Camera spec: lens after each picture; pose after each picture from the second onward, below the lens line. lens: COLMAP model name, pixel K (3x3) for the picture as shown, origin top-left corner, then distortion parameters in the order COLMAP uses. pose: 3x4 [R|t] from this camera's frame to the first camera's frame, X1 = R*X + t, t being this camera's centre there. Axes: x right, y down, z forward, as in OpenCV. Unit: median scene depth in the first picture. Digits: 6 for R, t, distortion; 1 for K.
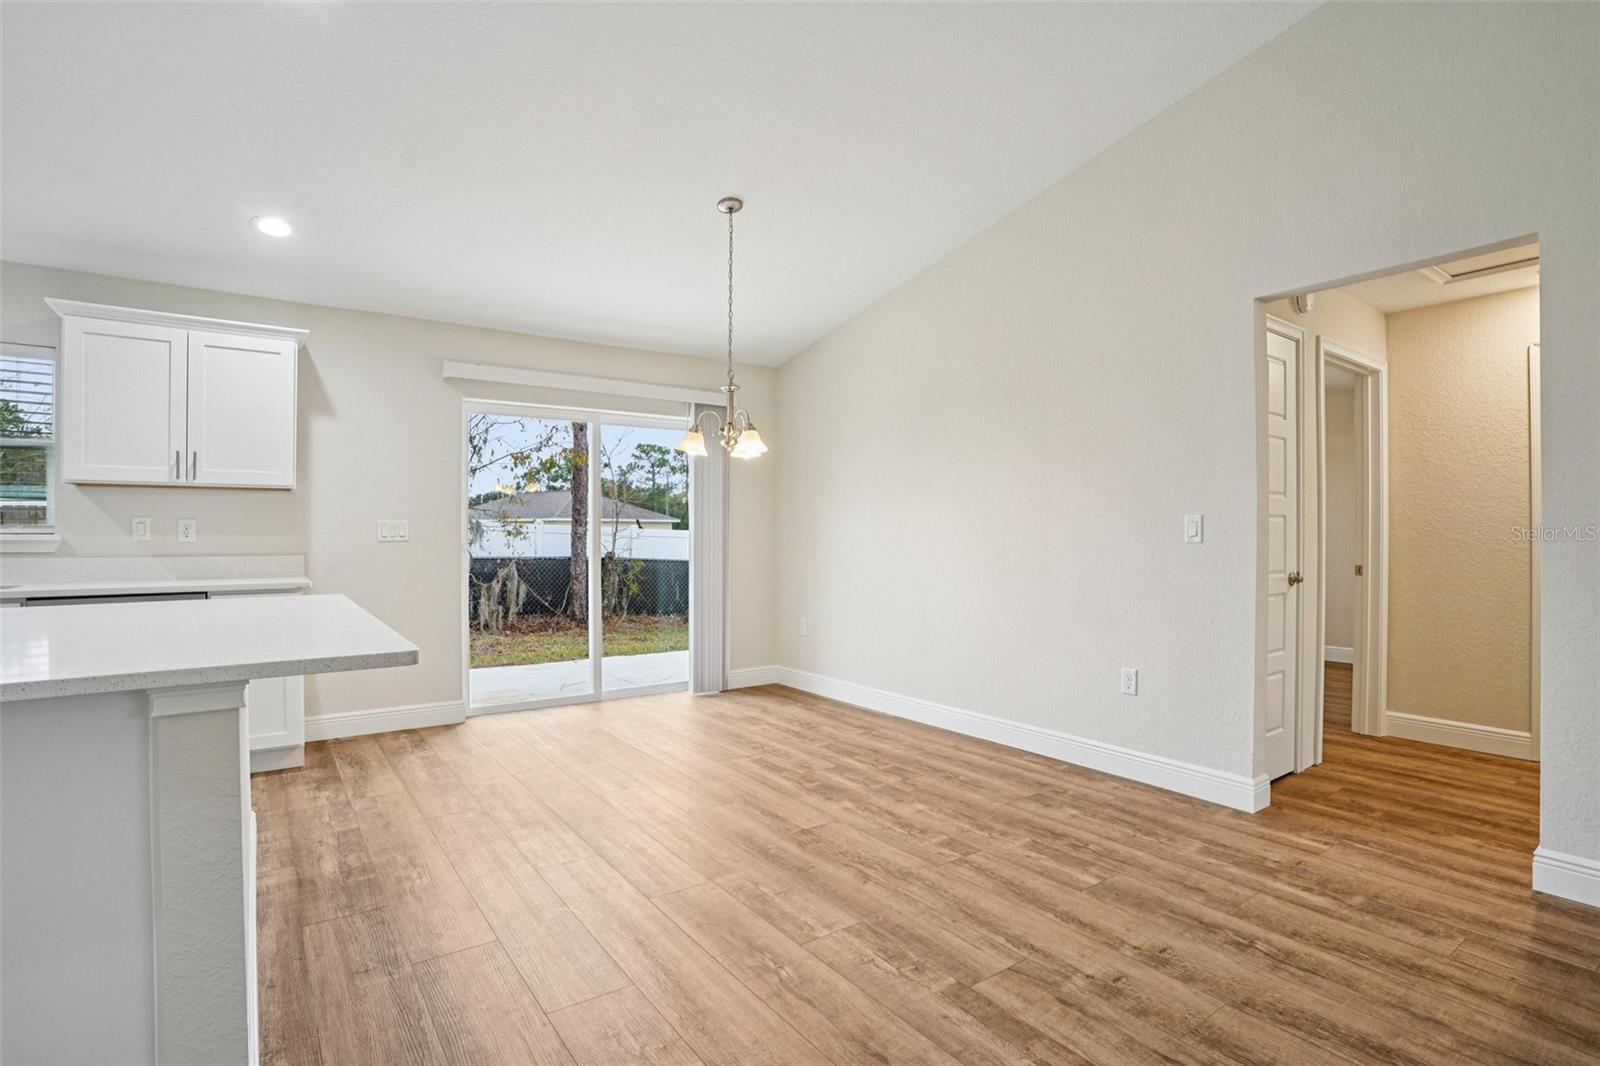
lens RADIAL K [[790.2, 0, 795.8], [0, 790.2, 536.1], [0, 0, 1]] dist [-0.079760, 0.036838]
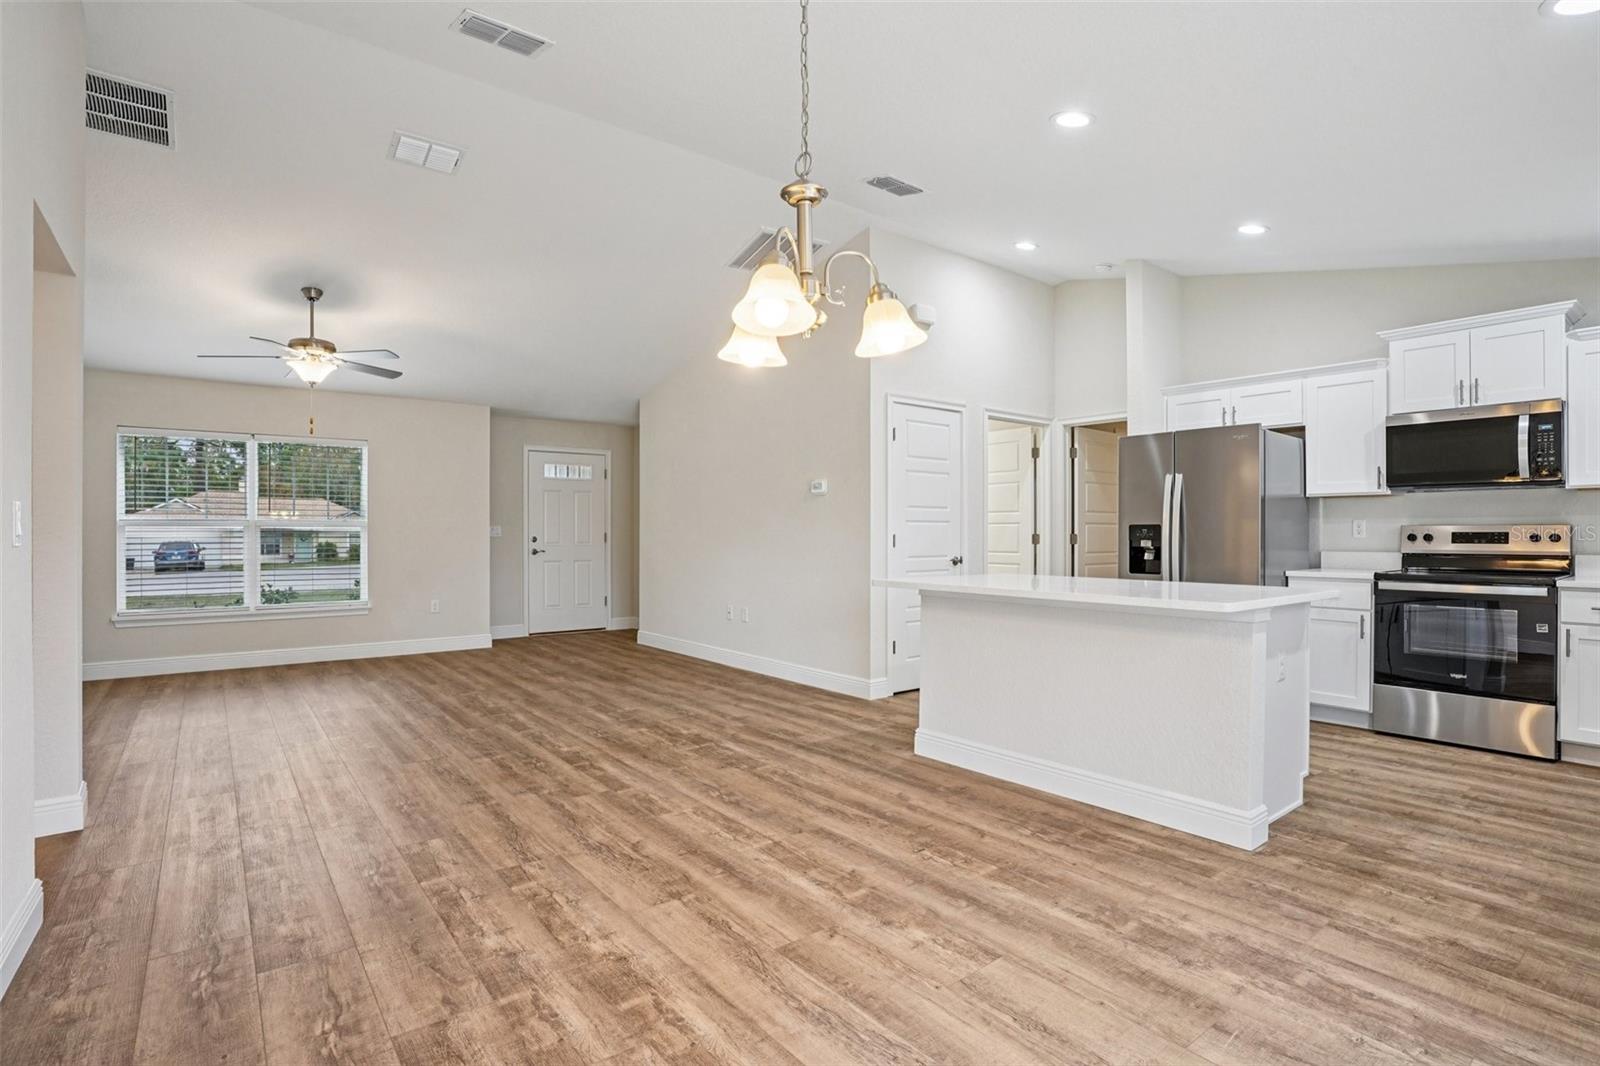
lens RADIAL K [[780.0, 0, 799.8], [0, 780.0, 541.0], [0, 0, 1]] dist [-0.080268, 0.034064]
pose [[-0.998899, -0.000726, -0.046909, -0.062037], [-0.001324, 0.999918, 0.012705, -0.002298], [0.046896, 0.012753, -0.998818, 1.434293]]
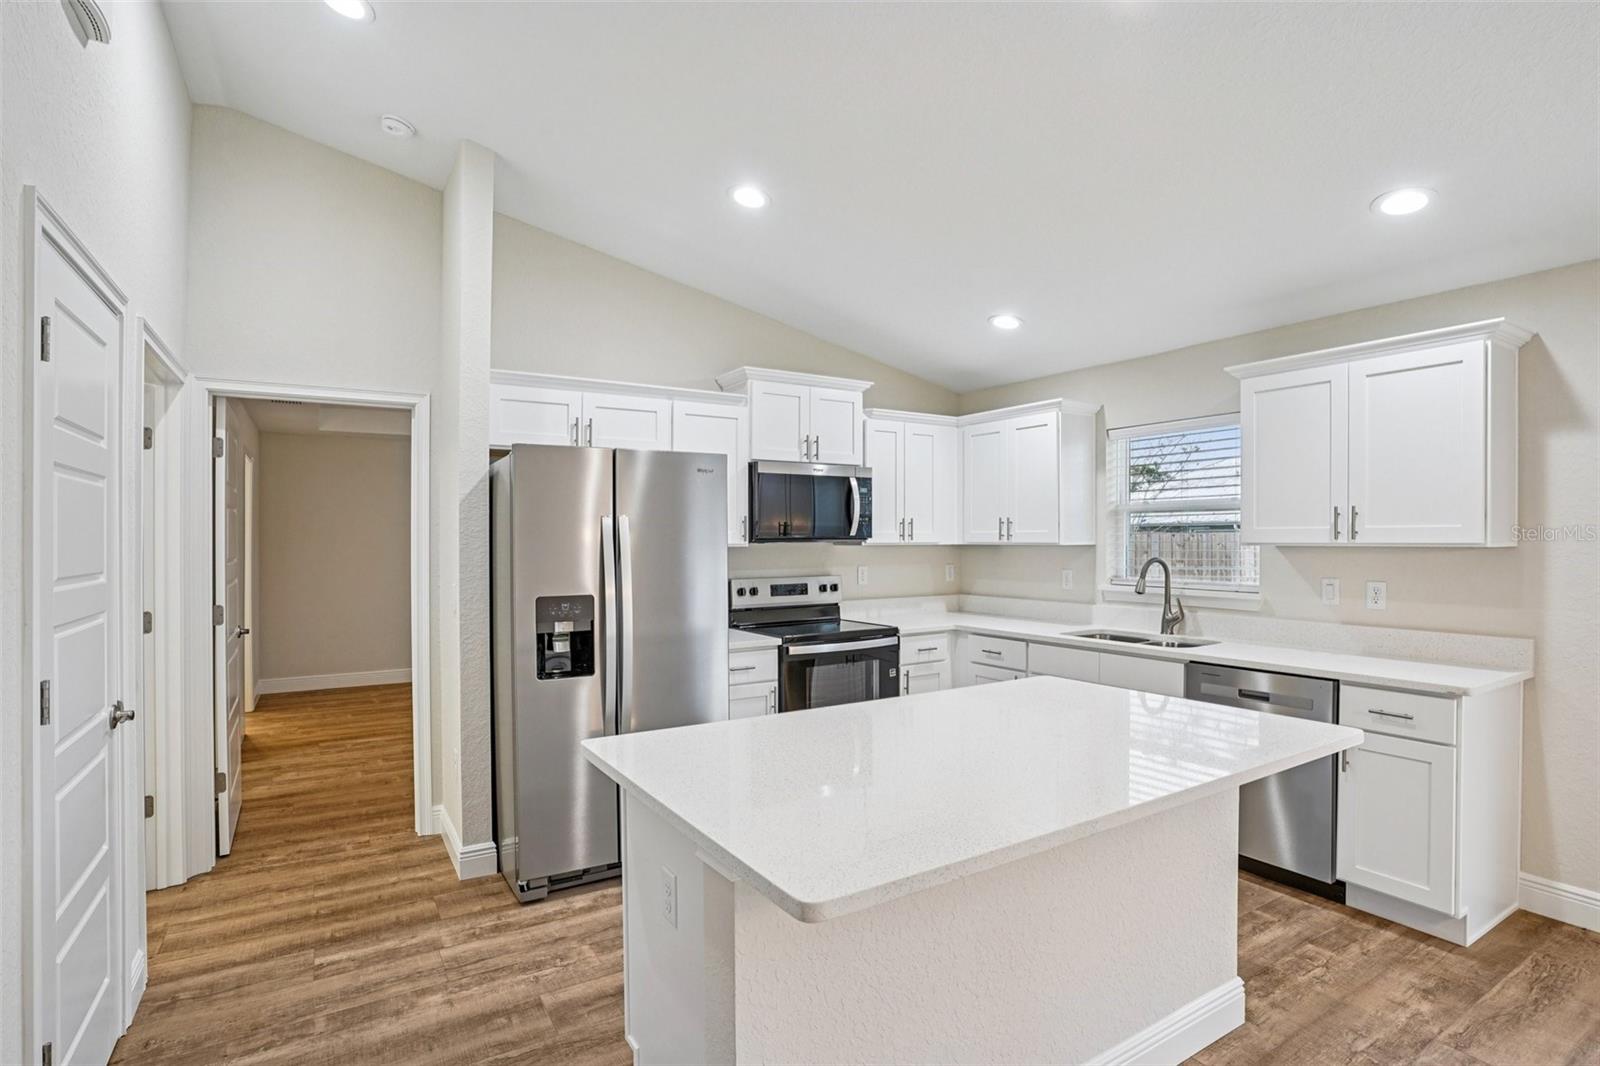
lens RADIAL K [[796.3, 0, 806.2], [0, 796.3, 538.5], [0, 0, 1]] dist [-0.081984, 0.040503]
pose [[-0.053607, -0.000178, -0.998562, 0.087401], [0.000884, 1.000000, -0.000226, -0.073811], [0.998562, -0.000895, -0.053606, 0.434975]]
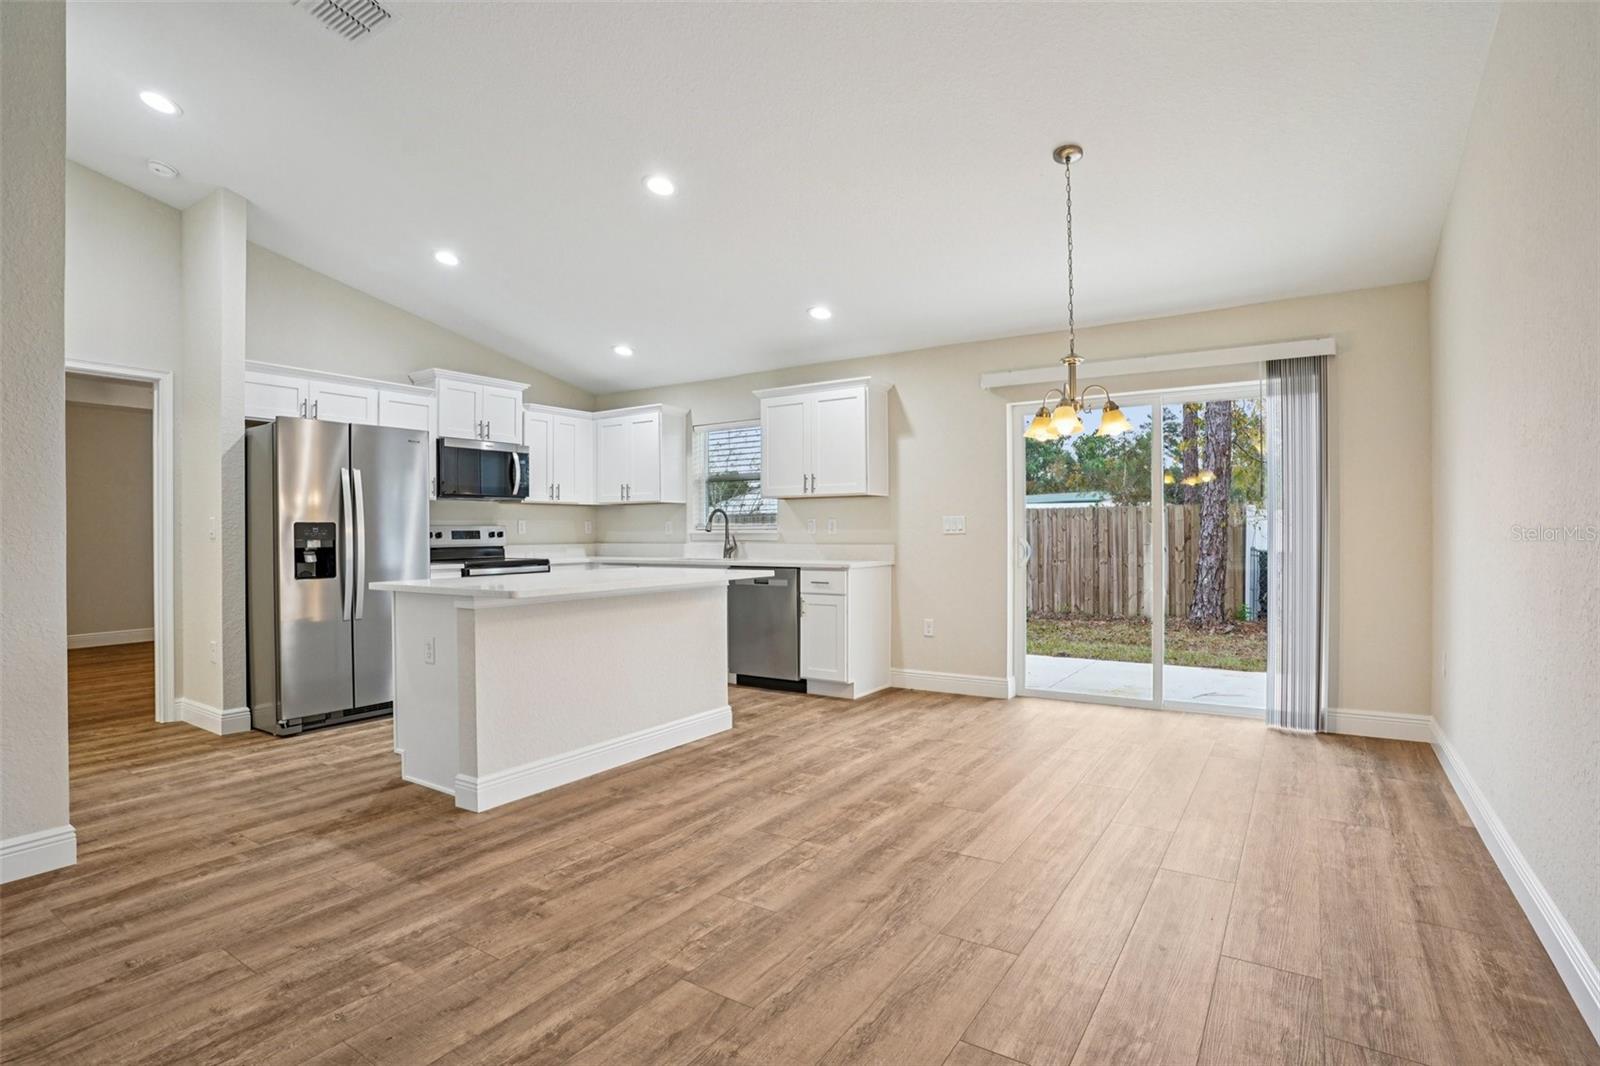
lens RADIAL K [[790.2, 0, 795.8], [0, 790.2, 536.1], [0, 0, 1]] dist [-0.079760, 0.036838]
pose [[0.356313, 0.004218, -0.934357, 0.630027], [0.003128, 0.999979, 0.005707, 0.001622], [0.934362, -0.004956, 0.356292, 0.405896]]
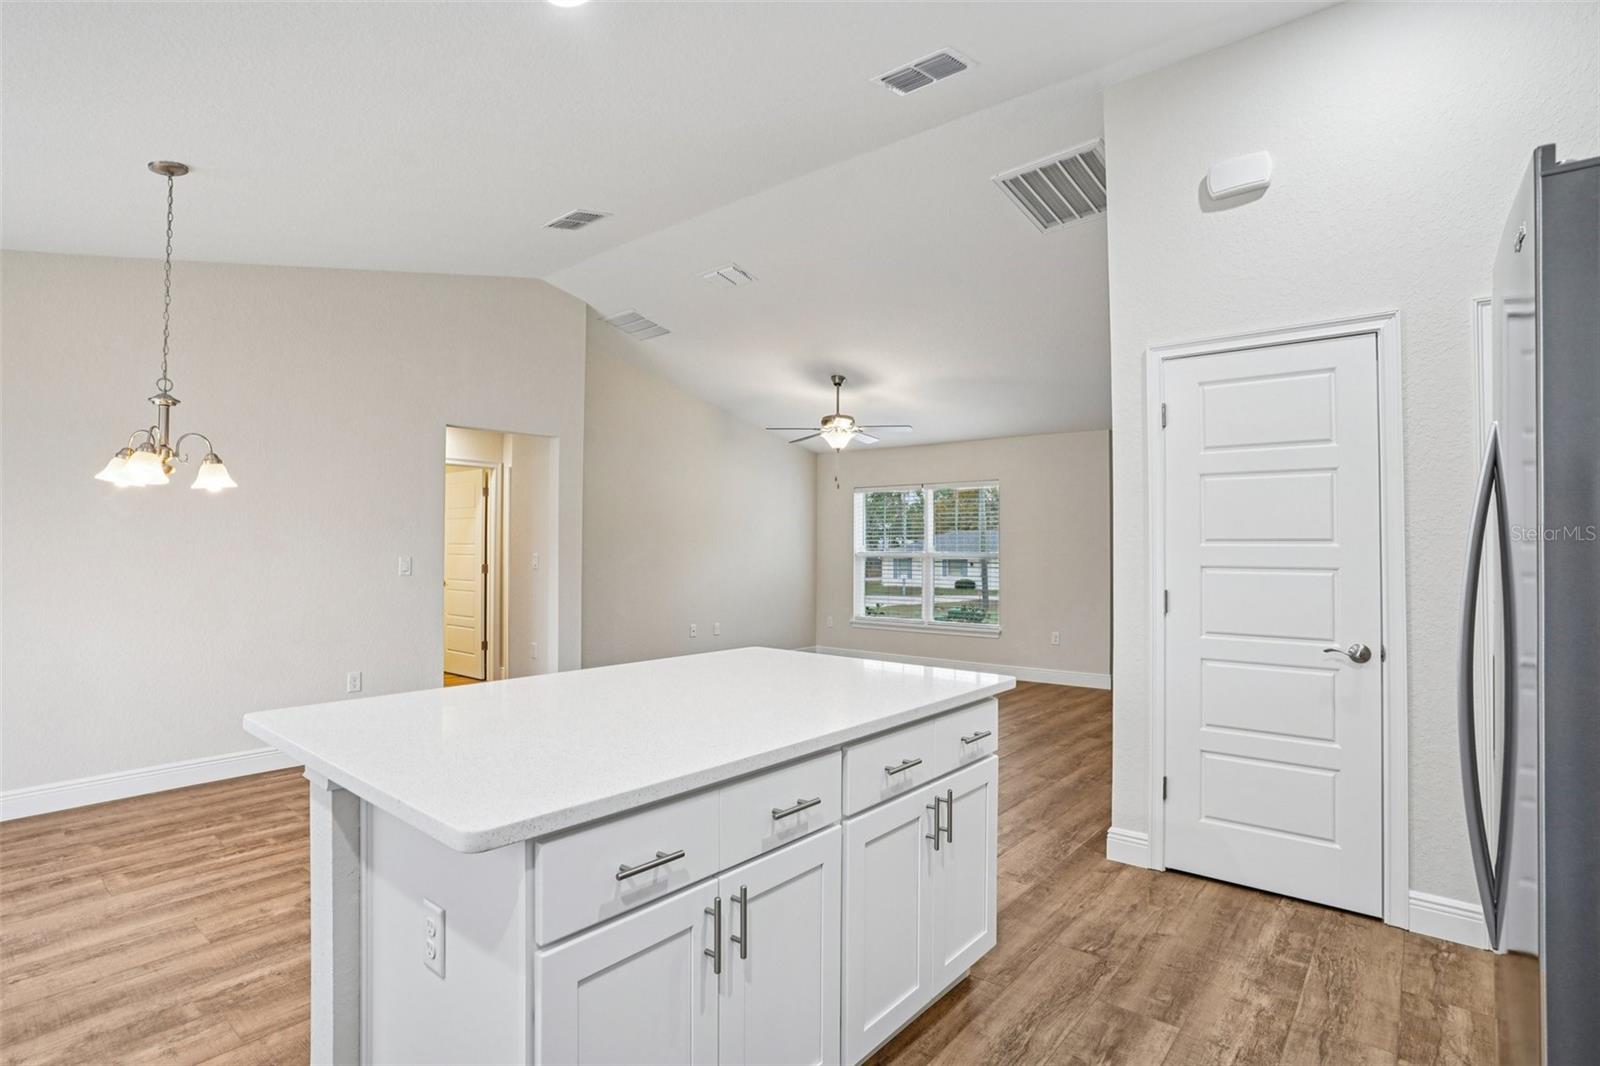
lens RADIAL K [[796.3, 0, 806.2], [0, 796.3, 538.5], [0, 0, 1]] dist [-0.081984, 0.040503]
pose [[-0.269058, 0.010057, 0.963072, -1.005310], [-0.000783, 0.999943, -0.010661, -0.041897], [-0.963124, -0.003622, -0.269035, 0.589331]]
